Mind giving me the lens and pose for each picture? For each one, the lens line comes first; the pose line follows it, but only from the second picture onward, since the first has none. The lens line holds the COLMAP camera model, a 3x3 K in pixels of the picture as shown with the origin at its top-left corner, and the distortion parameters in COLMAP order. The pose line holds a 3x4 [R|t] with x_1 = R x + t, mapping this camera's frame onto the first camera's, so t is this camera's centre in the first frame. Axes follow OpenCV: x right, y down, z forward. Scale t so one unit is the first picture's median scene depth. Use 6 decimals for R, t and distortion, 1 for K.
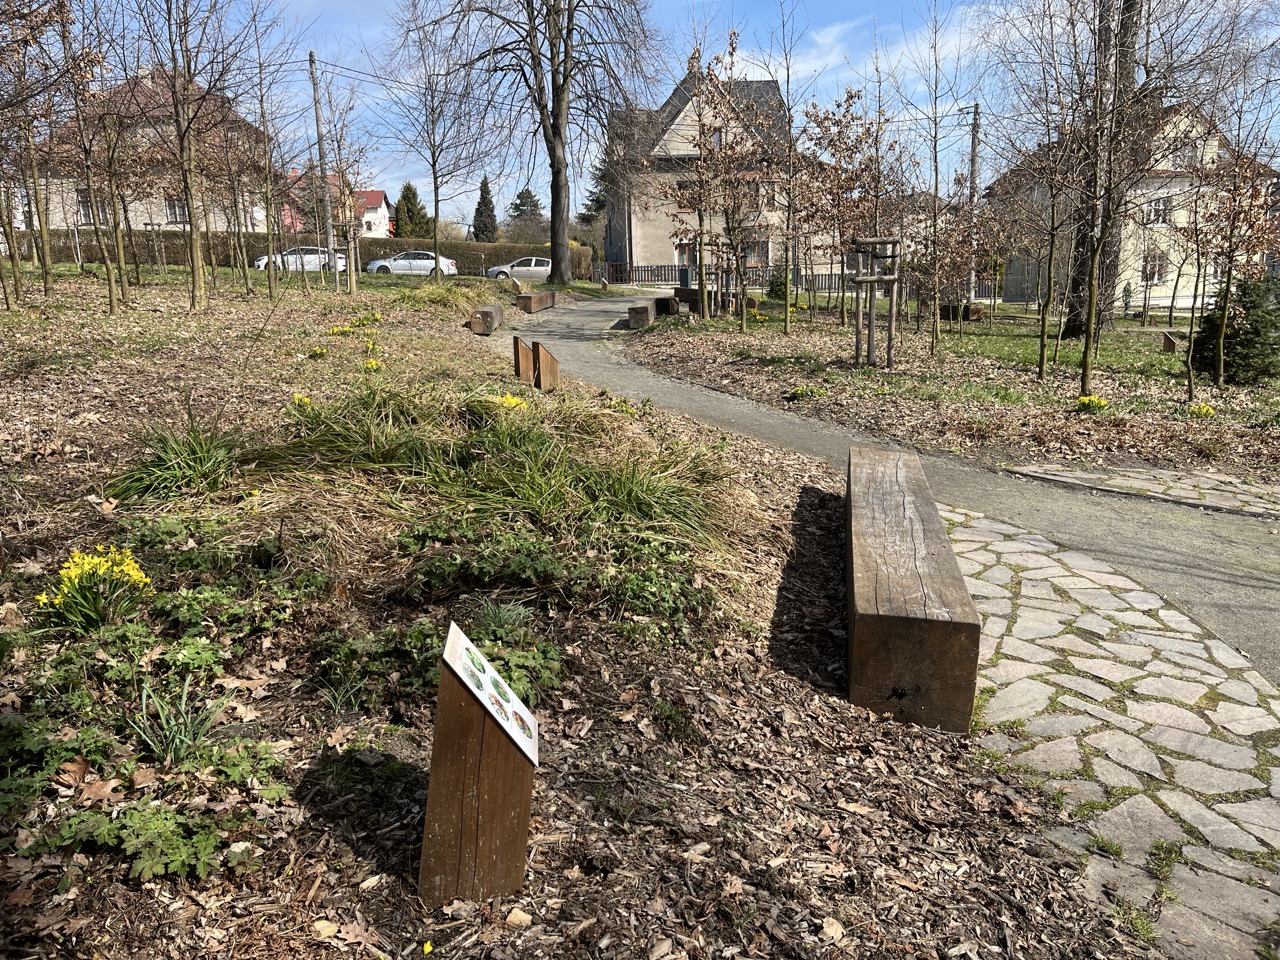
lens RADIAL K [[960.7, 0, 646.1], [0, 960.7, 472.6], [0, 0, 1]] dist [0.069181, -0.093257]
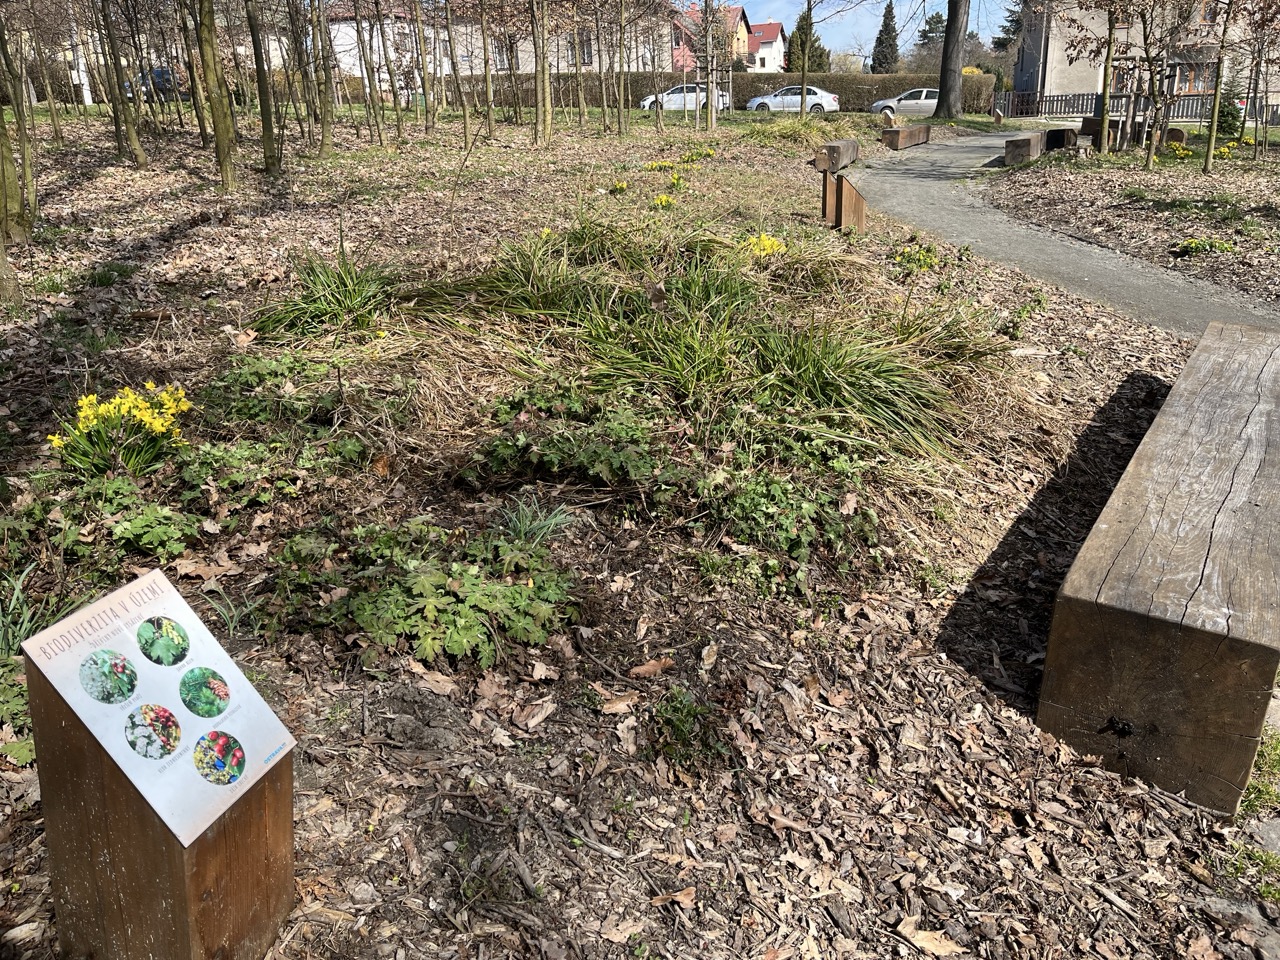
lens RADIAL K [[960.7, 0, 646.1], [0, 960.7, 472.6], [0, 0, 1]] dist [0.069181, -0.093257]
pose [[0.925812, 0.117127, -0.359380, 0.137130], [-0.061266, 0.984706, 0.163098, -0.012642], [0.372987, -0.128980, 0.918828, 0.247226]]
